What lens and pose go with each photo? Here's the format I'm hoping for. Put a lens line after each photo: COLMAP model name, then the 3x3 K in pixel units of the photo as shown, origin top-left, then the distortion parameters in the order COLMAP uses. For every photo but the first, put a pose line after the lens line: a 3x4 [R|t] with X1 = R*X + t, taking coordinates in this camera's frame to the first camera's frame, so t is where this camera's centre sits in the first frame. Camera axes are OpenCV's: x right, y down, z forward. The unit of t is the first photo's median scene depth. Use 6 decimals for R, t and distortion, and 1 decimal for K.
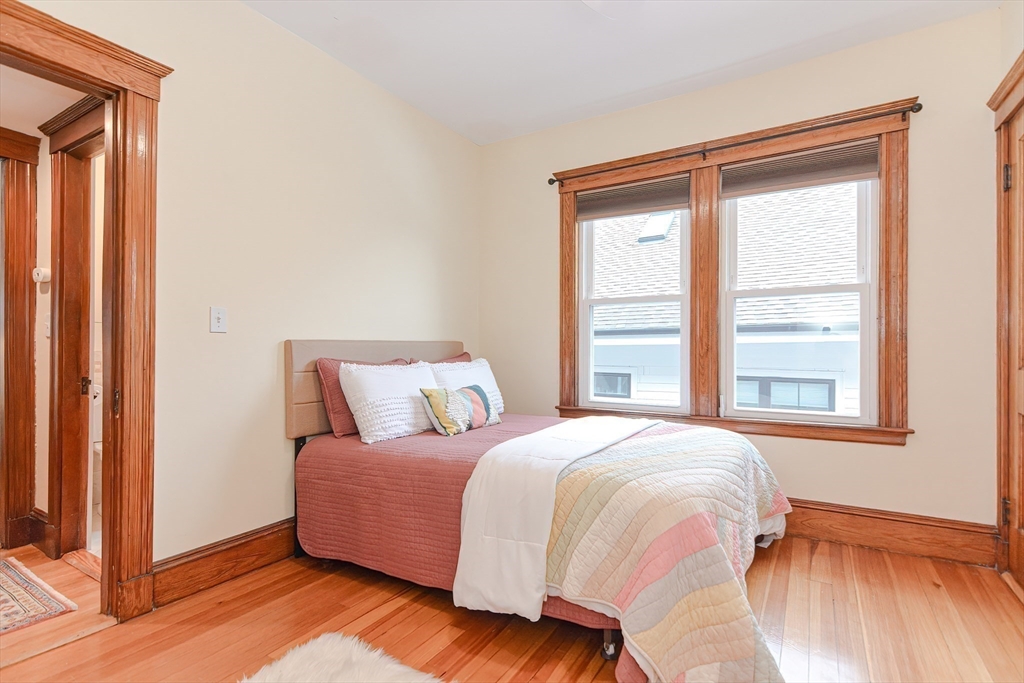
lens RADIAL K [[490.7, 0, 514.3], [0, 490.7, 346.6], [0, 0, 1]] dist [0.012005, -0.003424]
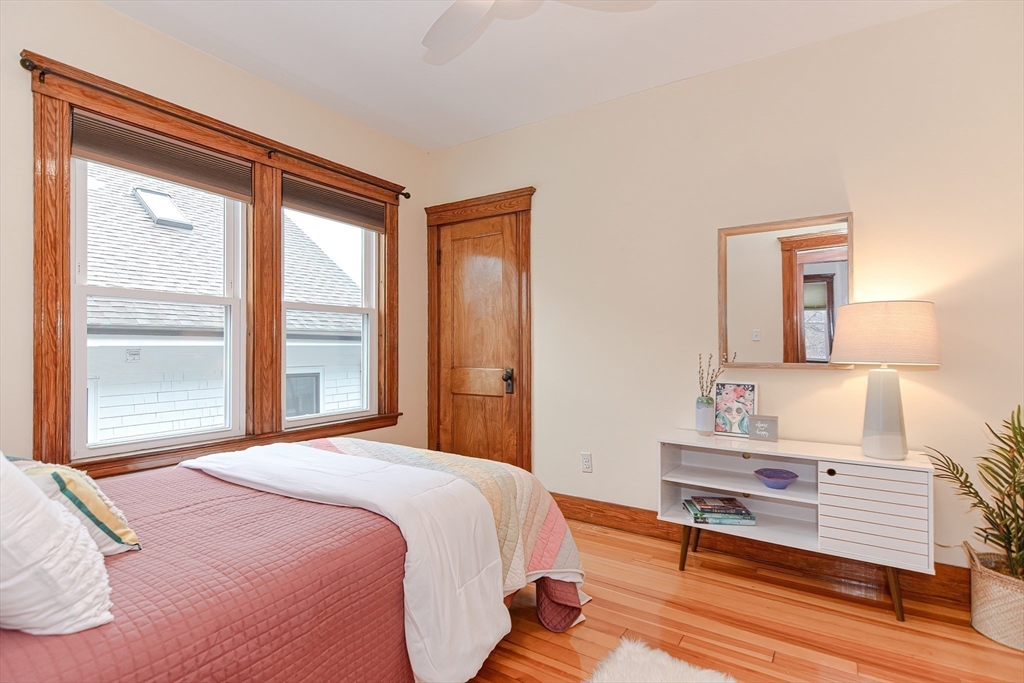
lens RADIAL K [[490.7, 0, 518.7], [0, 490.7, 341.2], [0, 0, 1]] dist [0.012005, -0.003424]
pose [[0.038908, 0.008671, 0.999205, -0.526532], [-0.005396, 0.999950, -0.008468, -0.027254], [-0.999228, -0.005062, 0.038953, 0.492267]]
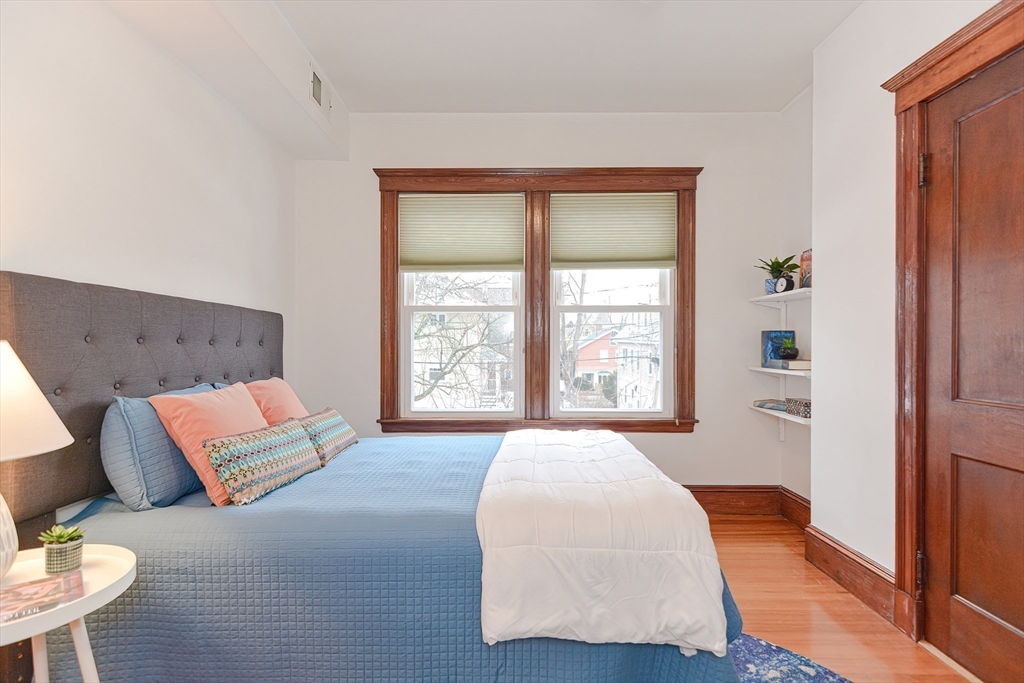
lens RADIAL K [[490.7, 0, 516.3], [0, 490.7, 346.1], [0, 0, 1]] dist [0.012005, -0.003424]
pose [[0.850488, 0.005054, 0.525970, -0.242634], [-0.001547, 0.999974, -0.007108, -0.013895], [-0.525992, 0.005232, 0.850473, 0.116573]]
